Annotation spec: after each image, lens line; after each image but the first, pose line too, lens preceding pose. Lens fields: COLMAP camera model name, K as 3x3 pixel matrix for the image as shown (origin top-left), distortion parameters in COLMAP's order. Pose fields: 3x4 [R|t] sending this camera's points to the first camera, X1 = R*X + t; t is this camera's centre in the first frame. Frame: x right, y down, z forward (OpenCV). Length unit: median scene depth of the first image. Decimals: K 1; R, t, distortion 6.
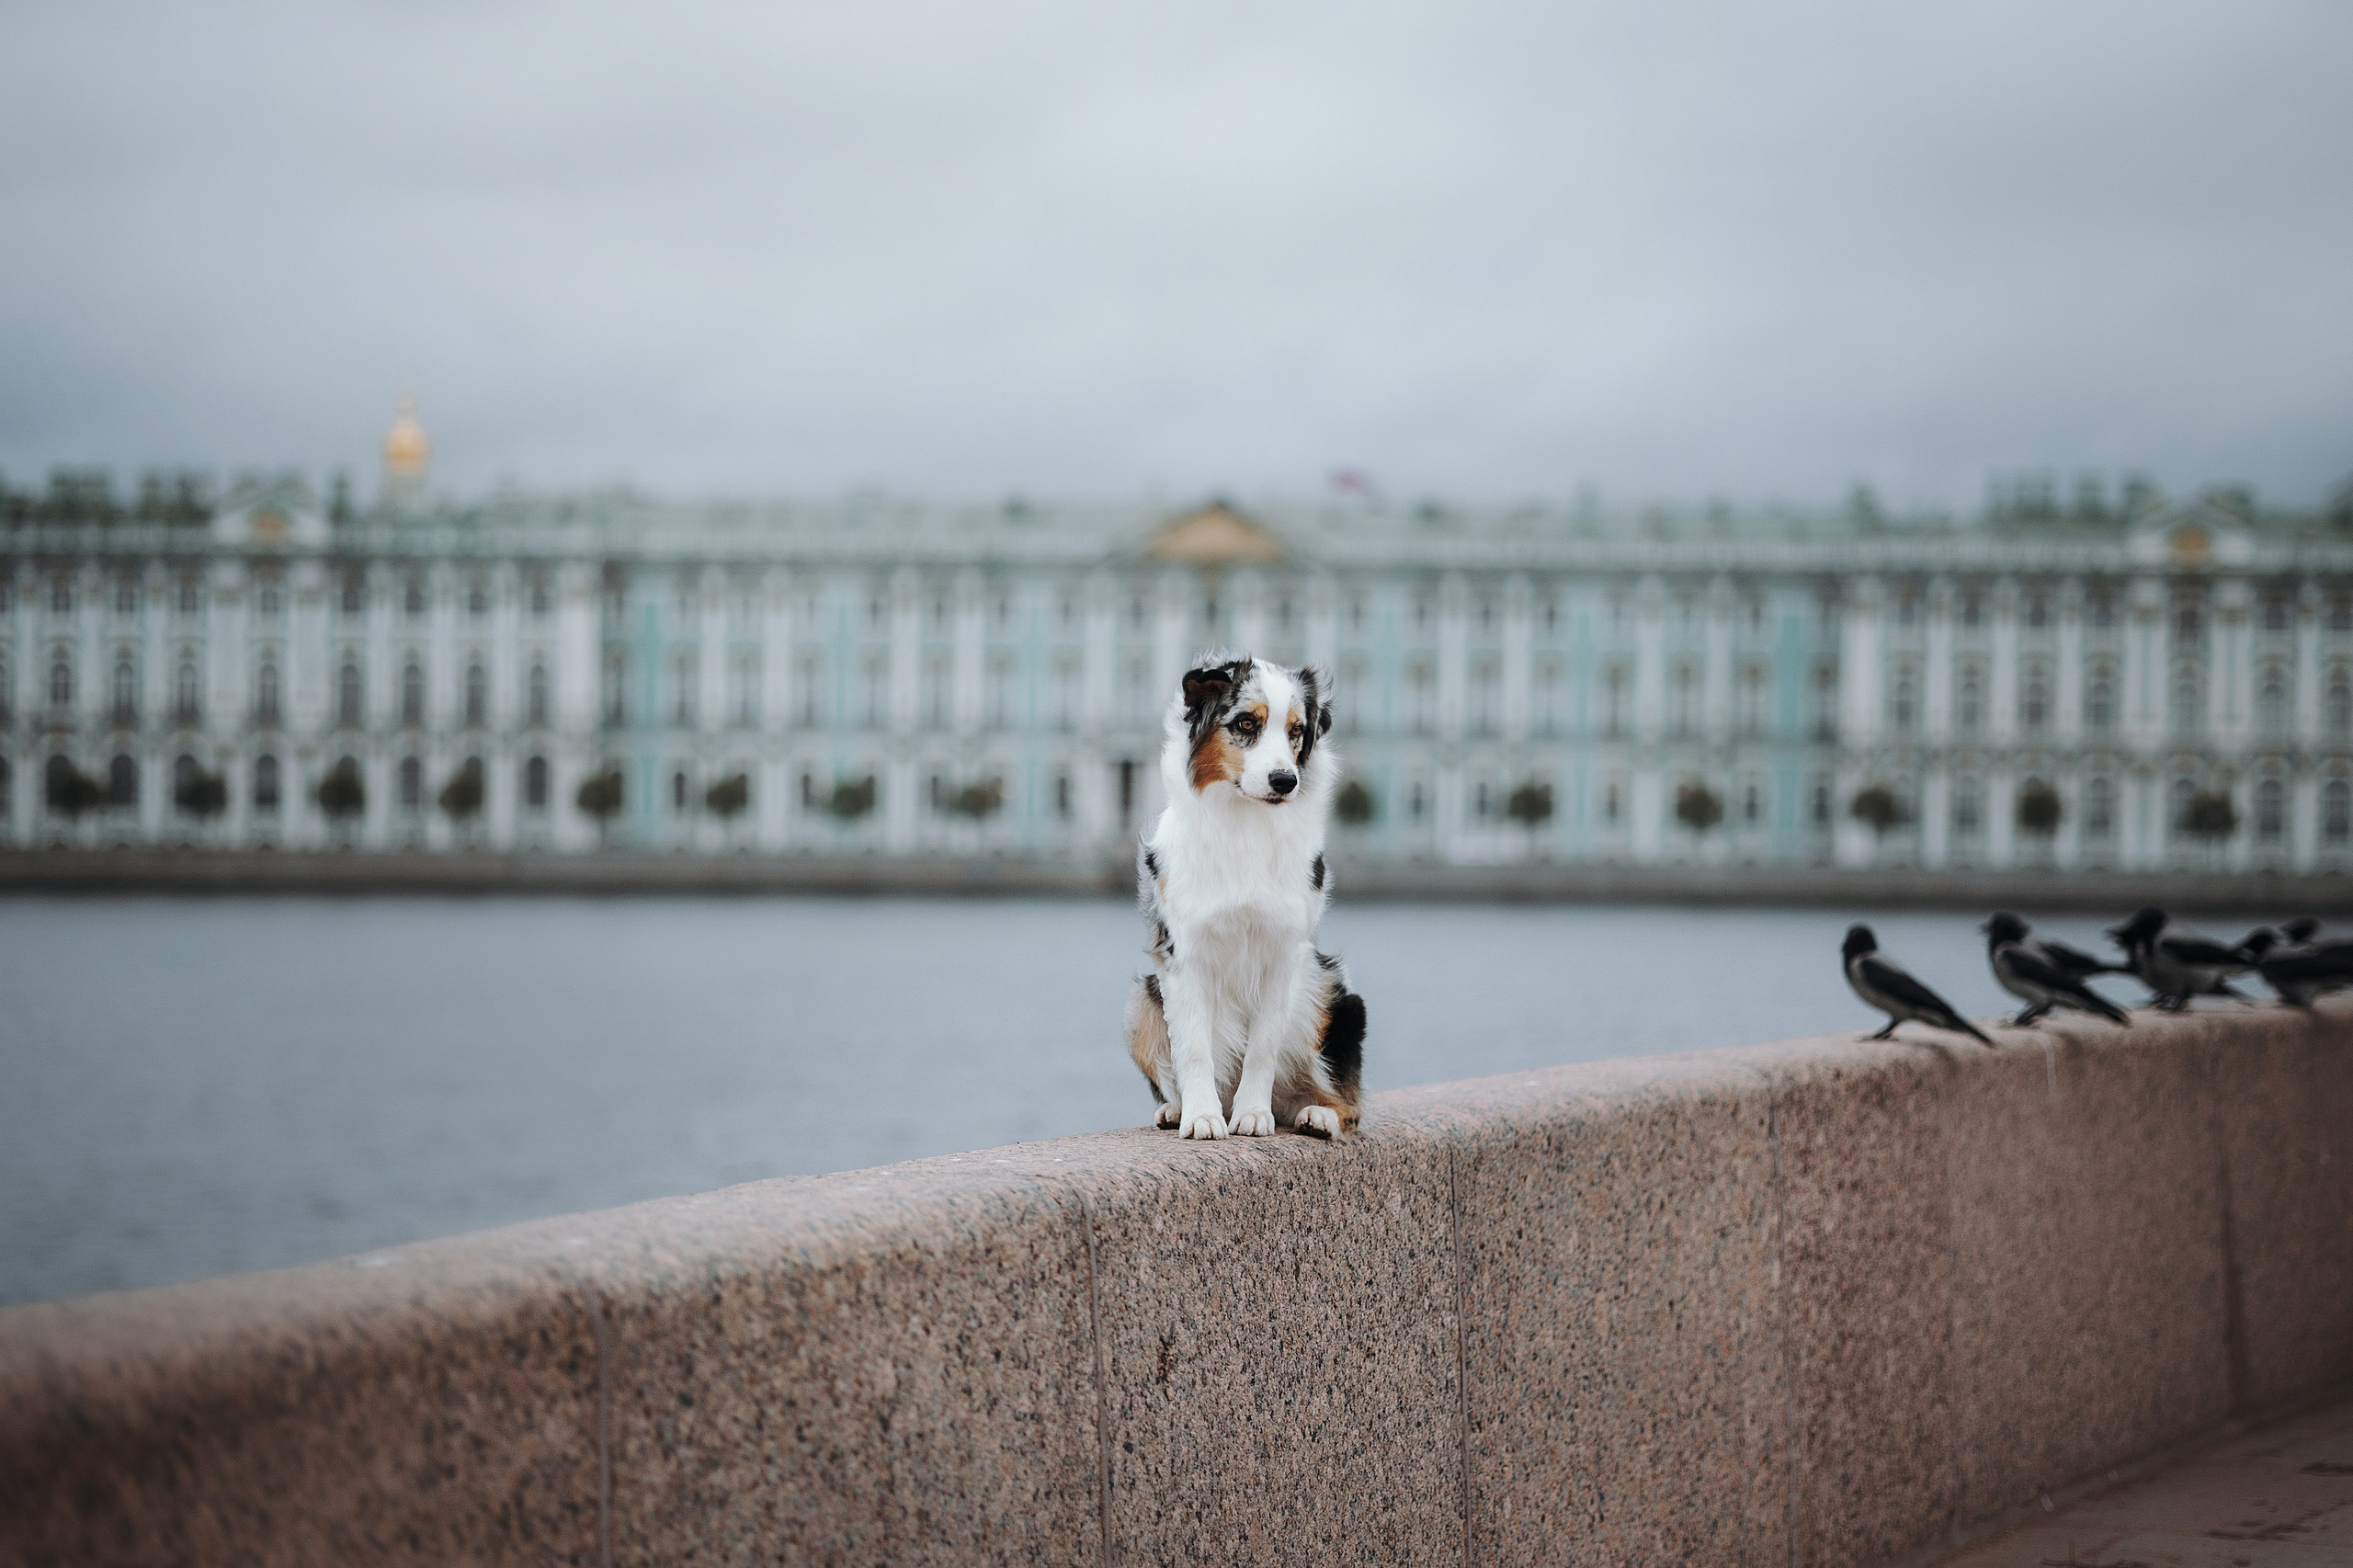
lens RADIAL K [[5966.8, 0, 1106.8], [0, 5966.8, 783.7], [0, 0, 1]] dist [0.518977, -0.736219]
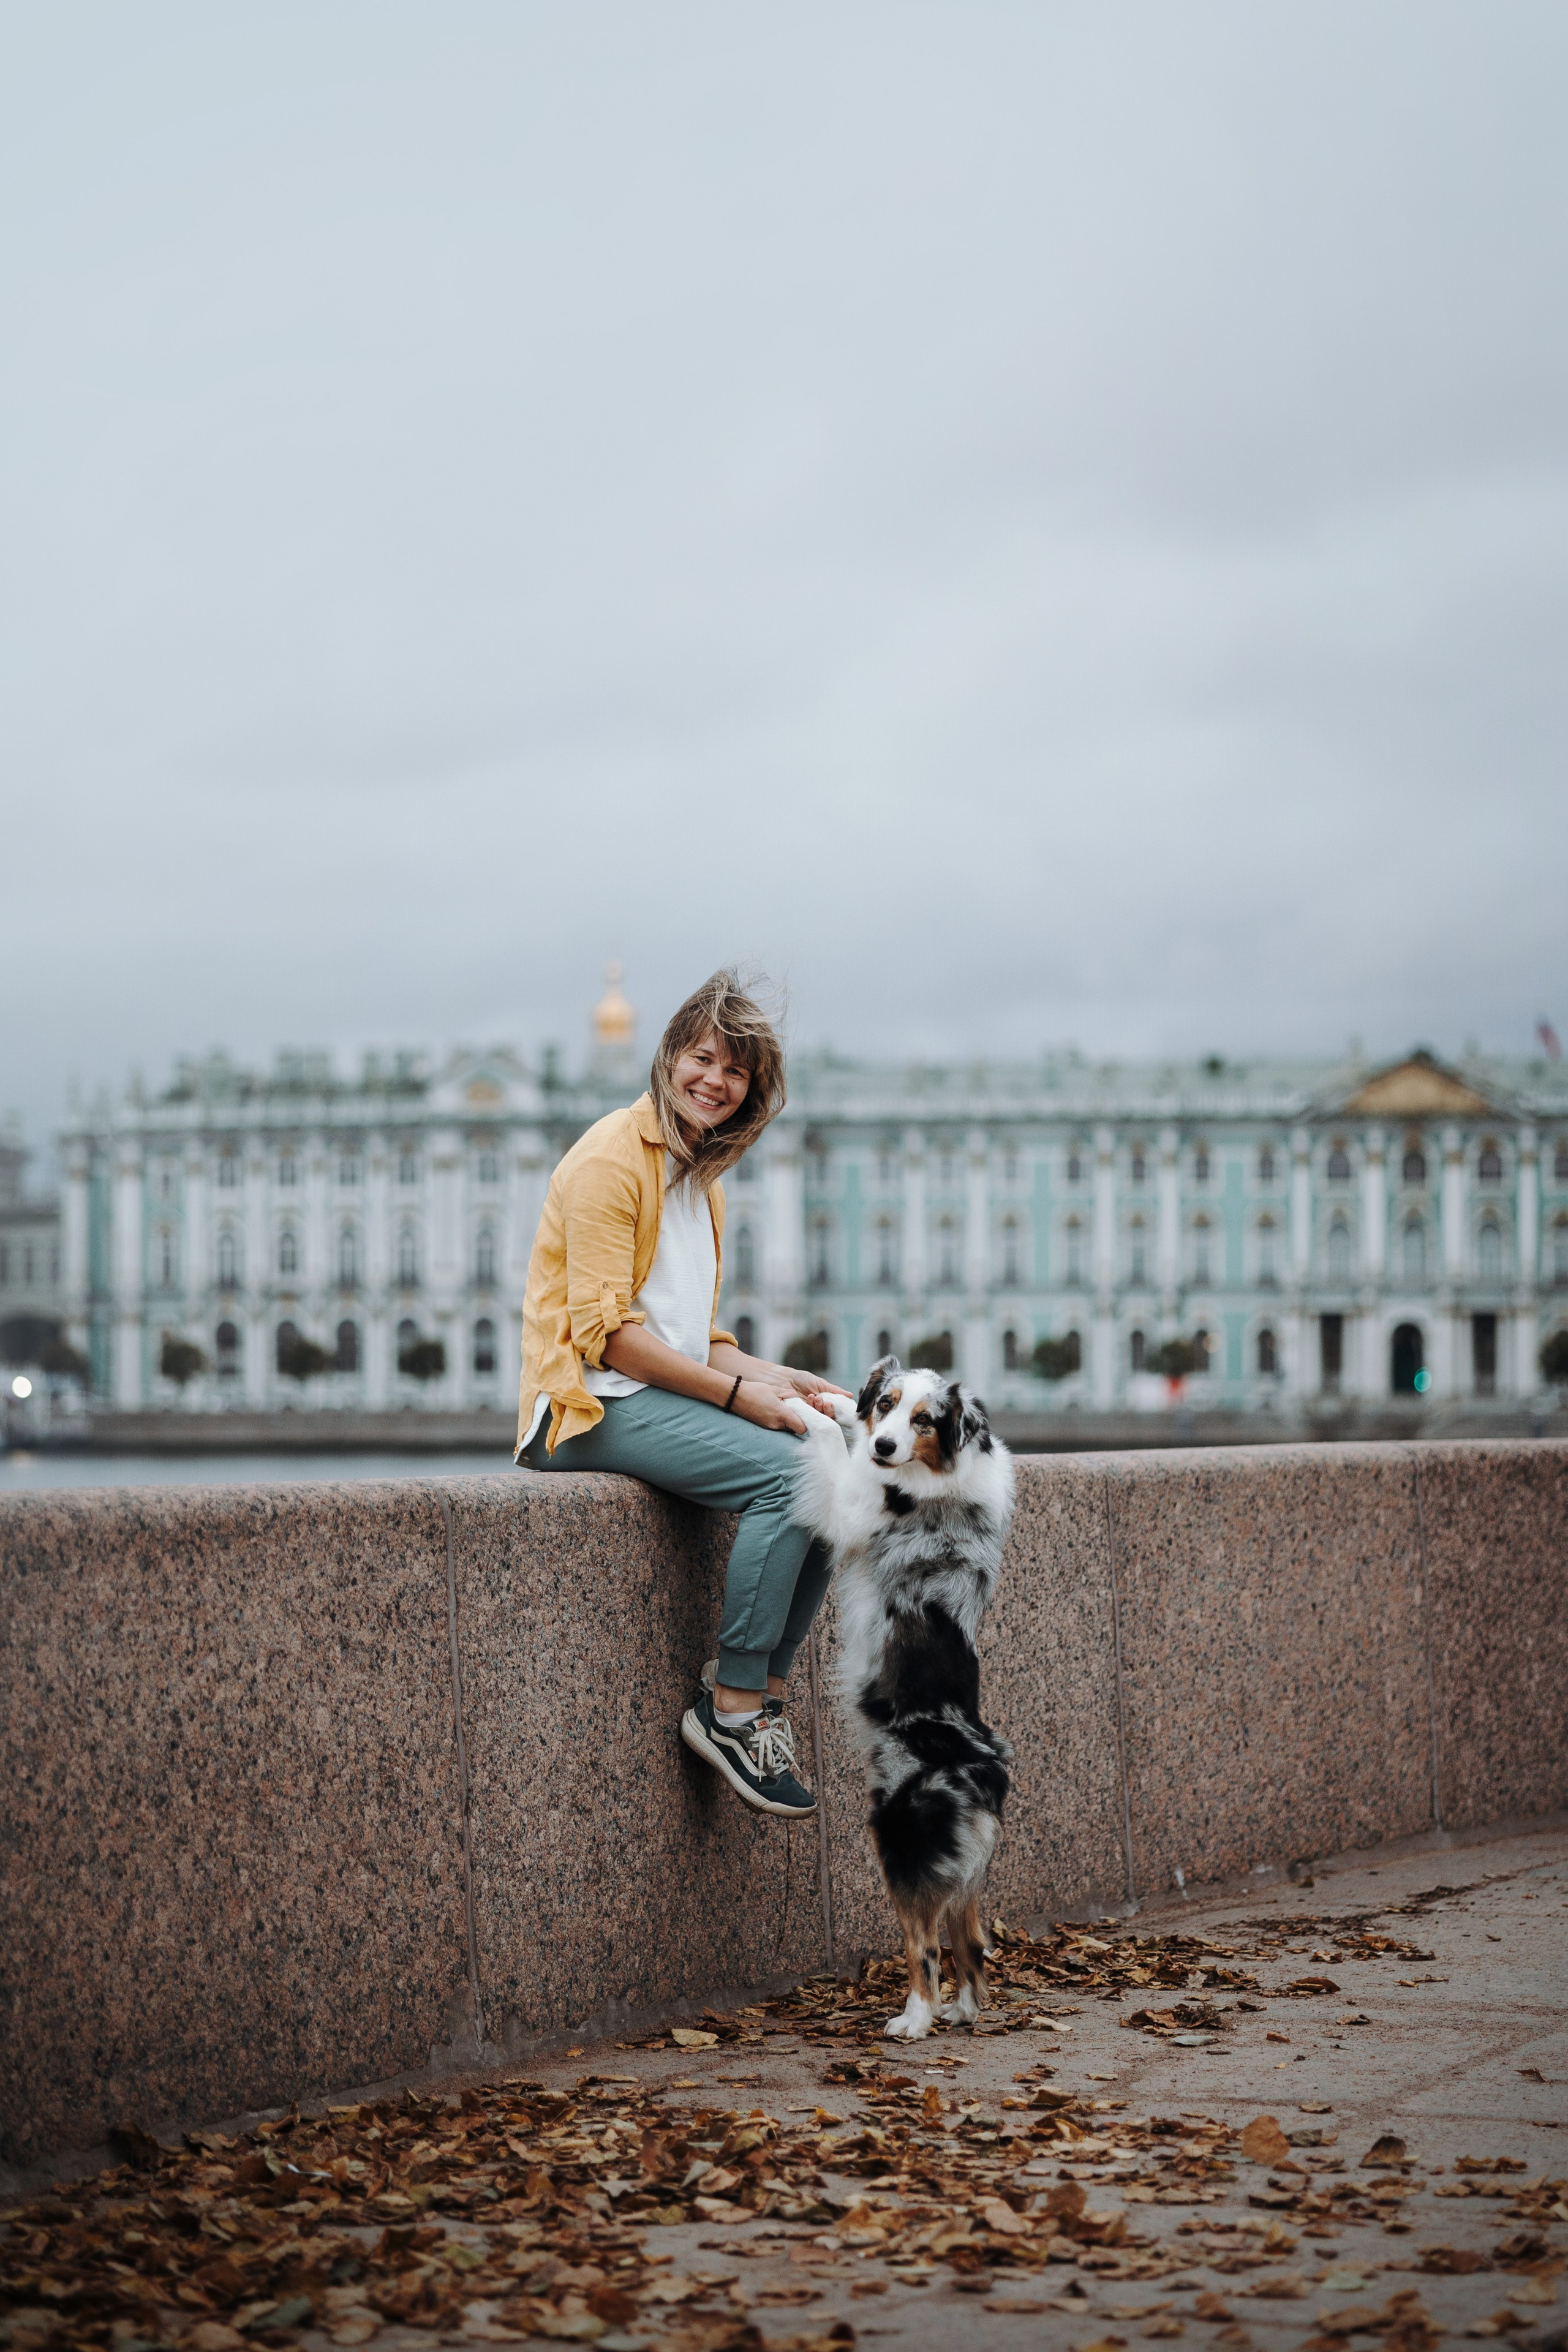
lens RADIAL K [[5909.9, 0, 782.8], [0, 5909.9, 1243.7], [0, 0, 1]] dist [0.511447, 0.482404]
pose [[0.995928, -0.015345, -0.088832, 0.103757], [0.013852, 0.999753, -0.017396, 0.026245], [0.089077, 0.016095, 0.995895, -0.441728]]
